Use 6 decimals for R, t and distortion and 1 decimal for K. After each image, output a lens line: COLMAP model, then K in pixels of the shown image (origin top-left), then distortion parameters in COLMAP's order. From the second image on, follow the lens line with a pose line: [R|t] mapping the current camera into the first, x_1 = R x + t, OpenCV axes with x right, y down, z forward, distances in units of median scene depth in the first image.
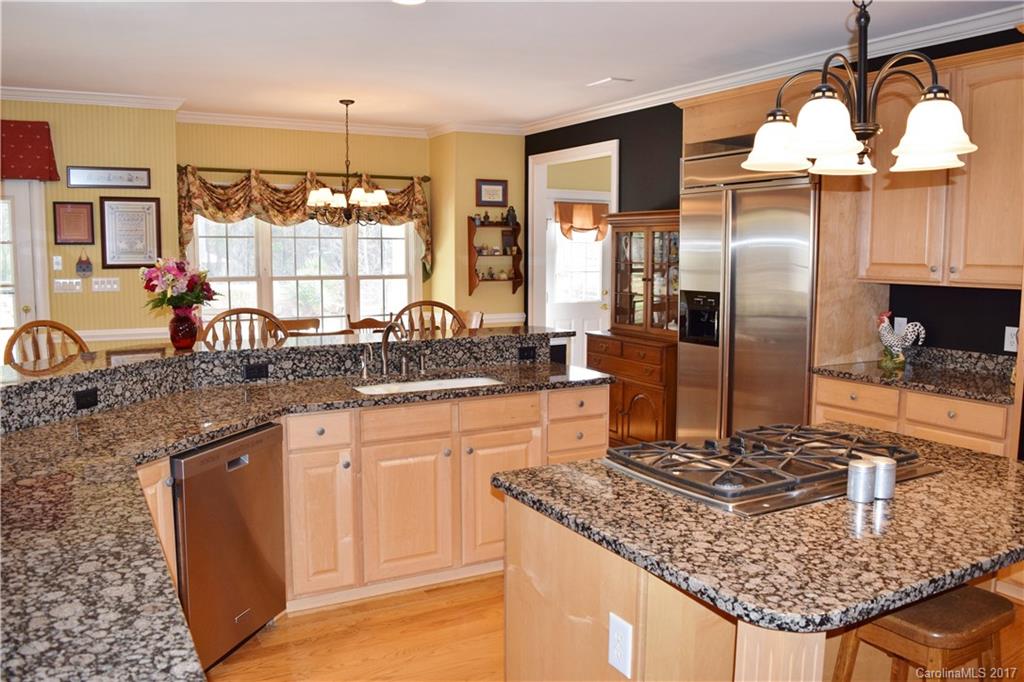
lens RADIAL K [[837.6, 0, 512.0], [0, 837.6, 341.0], [0, 0, 1]] dist [-0.004401, -0.000374]
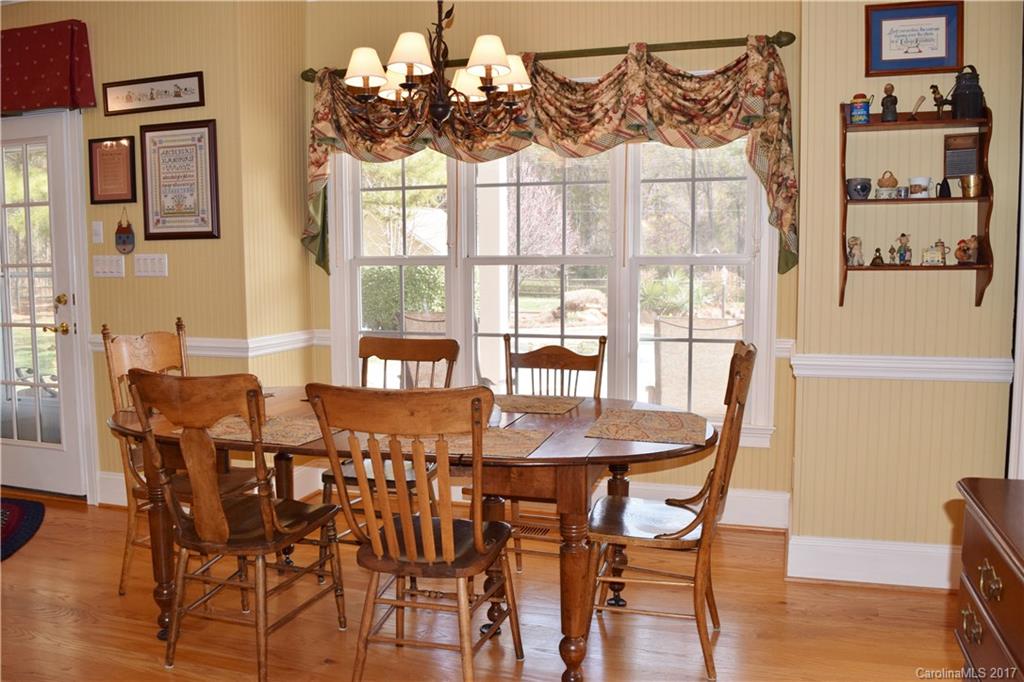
lens RADIAL K [[848.0, 0, 512.0], [0, 848.0, 341.0], [0, 0, 1]] dist [0.000395, -0.099149]
pose [[0.680653, 0.068860, -0.729362, 0.174028], [-0.067874, 0.997218, 0.030808, -0.047934], [0.729455, 0.028535, 0.683434, 0.760897]]
